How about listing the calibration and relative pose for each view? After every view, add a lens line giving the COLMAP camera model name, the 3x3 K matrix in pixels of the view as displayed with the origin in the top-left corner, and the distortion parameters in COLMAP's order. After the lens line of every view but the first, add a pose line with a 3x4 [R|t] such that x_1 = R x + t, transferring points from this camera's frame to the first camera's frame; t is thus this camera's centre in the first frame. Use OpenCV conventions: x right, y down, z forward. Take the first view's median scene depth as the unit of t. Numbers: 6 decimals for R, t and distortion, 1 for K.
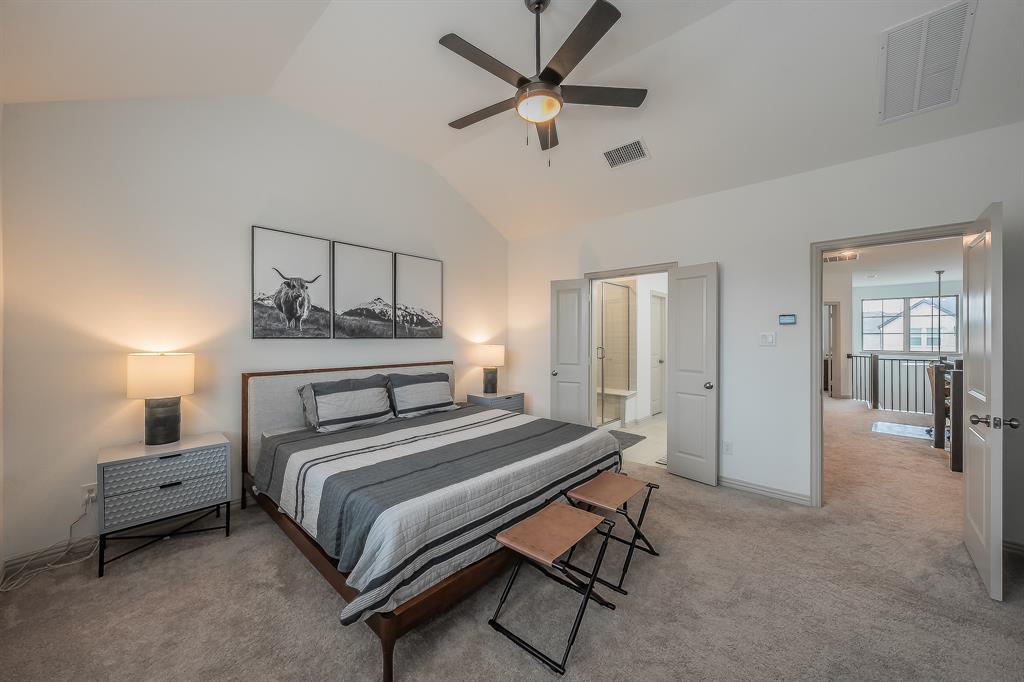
lens RADIAL K [[384.8, 0, 511.7], [0, 384.8, 334.8], [0, 0, 1]] dist [0.000358, 0.000228]
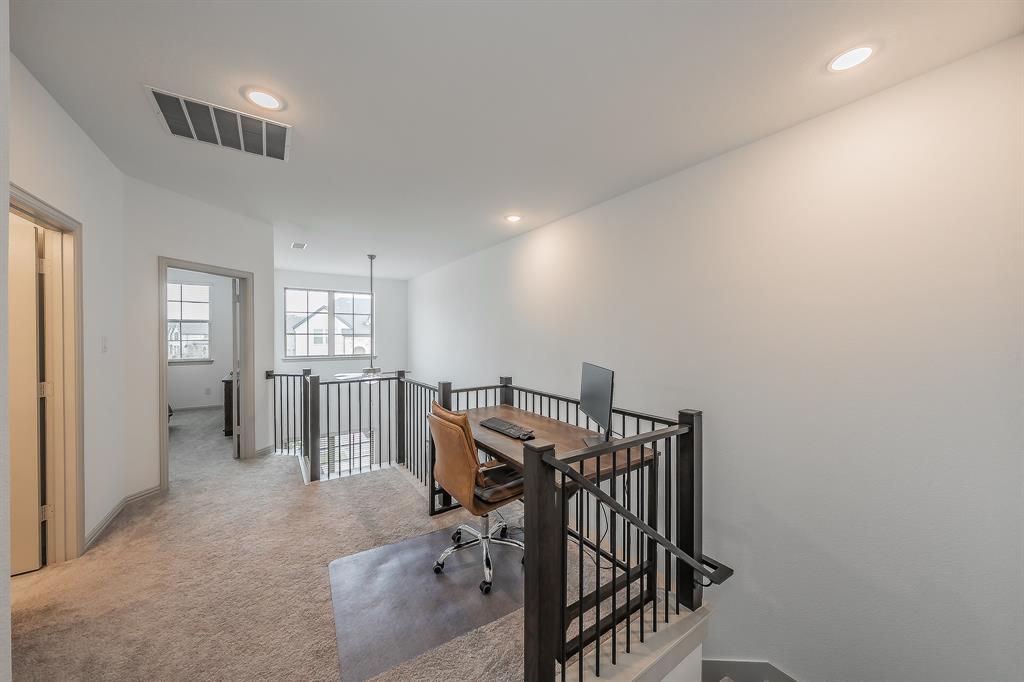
lens RADIAL K [[363.4, 0, 510.1], [0, 363.4, 336.5], [0, 0, 1]] dist [-0.000056, 0.000017]
pose [[0.264370, -0.004556, 0.964411, 0.460183], [-0.000378, 0.999988, 0.004827, -0.002322], [-0.964421, -0.001640, 0.264365, 0.522830]]
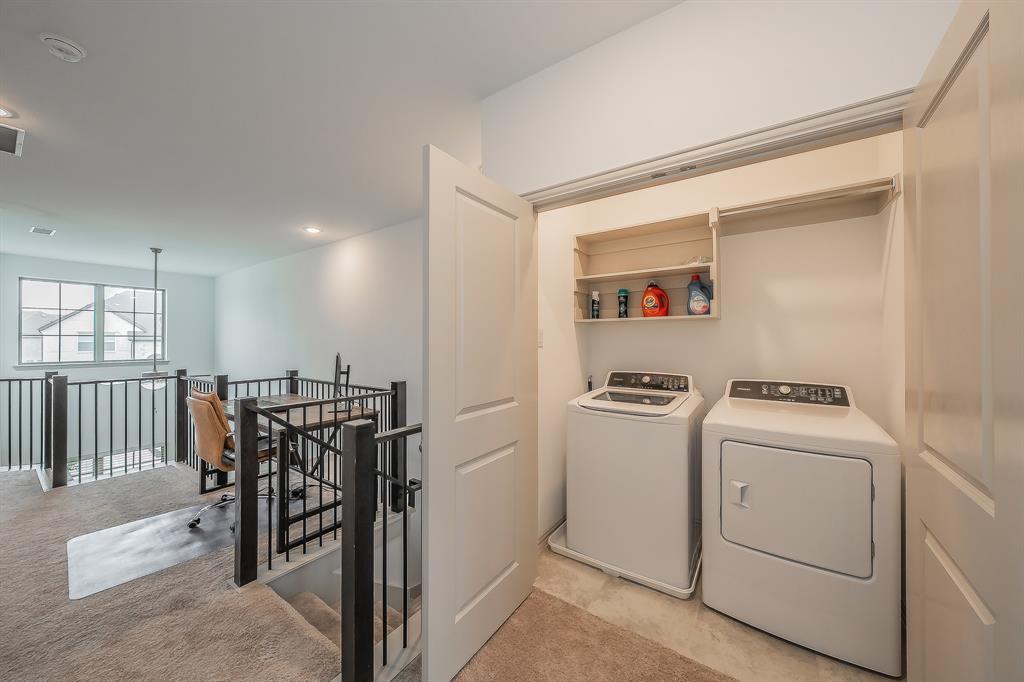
lens RADIAL K [[357.8, 0, 510.7], [0, 357.8, 337.9], [0, 0, 1]] dist [-0.000746, 0.000114]
pose [[-0.114329, 0.003784, 0.993436, 0.363816], [0.001120, 0.999993, -0.003680, 0.005474], [-0.993442, 0.000692, -0.114333, 0.410359]]
